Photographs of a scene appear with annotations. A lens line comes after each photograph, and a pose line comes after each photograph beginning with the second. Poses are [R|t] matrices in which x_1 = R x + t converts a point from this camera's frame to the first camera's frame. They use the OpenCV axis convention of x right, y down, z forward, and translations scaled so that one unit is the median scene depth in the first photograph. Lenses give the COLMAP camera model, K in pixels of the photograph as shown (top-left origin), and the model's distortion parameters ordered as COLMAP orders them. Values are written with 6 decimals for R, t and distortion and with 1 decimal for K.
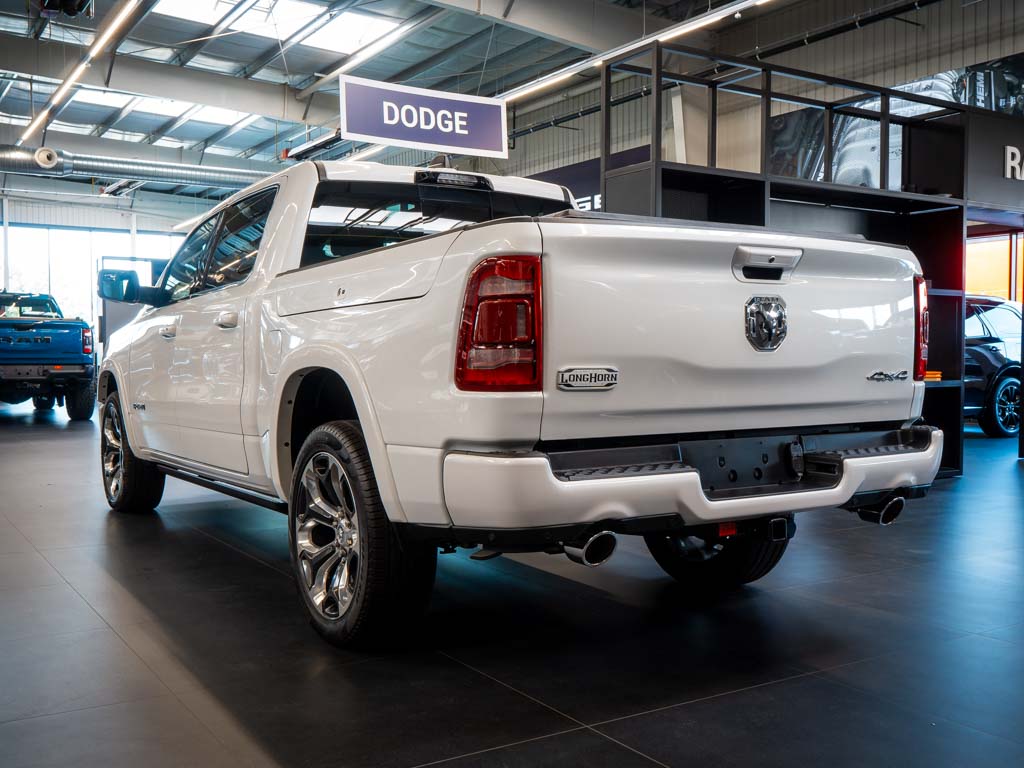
lens RADIAL K [[1005.4, 0, 518.3], [0, 1005.4, 388.7], [0, 0, 1]] dist [-0.007580, 0.000000]
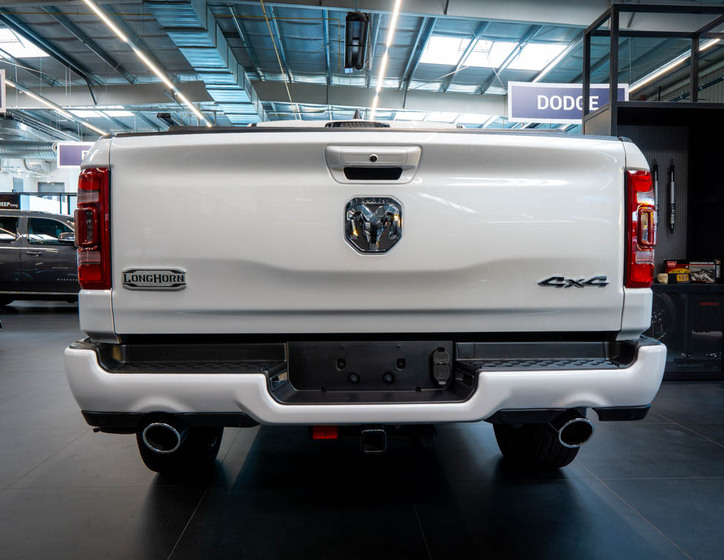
lens RADIAL K [[601.0, 0, 362.5], [0, 601.0, 273.8], [0, 0, 1]] dist [-0.023176, 0.012817]
pose [[0.873052, 0.013043, -0.487453, 0.106701], [-0.018750, 0.999801, -0.006830, -0.002859], [0.487267, 0.015103, 0.873123, 0.100947]]
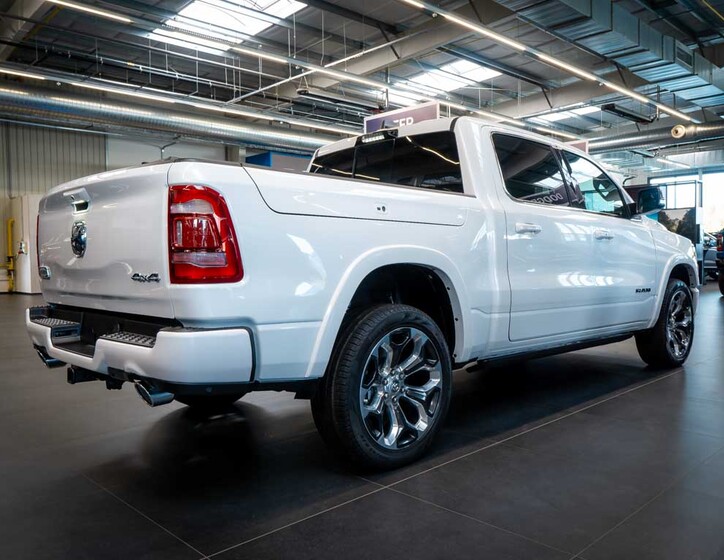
lens RADIAL K [[601.0, 0, 322.3], [0, 601.0, 277.8], [0, 0, 1]] dist [-0.023176, 0.012817]
pose [[0.176263, 0.027815, -0.983950, 0.250997], [-0.023227, 0.999440, 0.024093, -0.007803], [0.984069, 0.018607, 0.176810, 0.248359]]
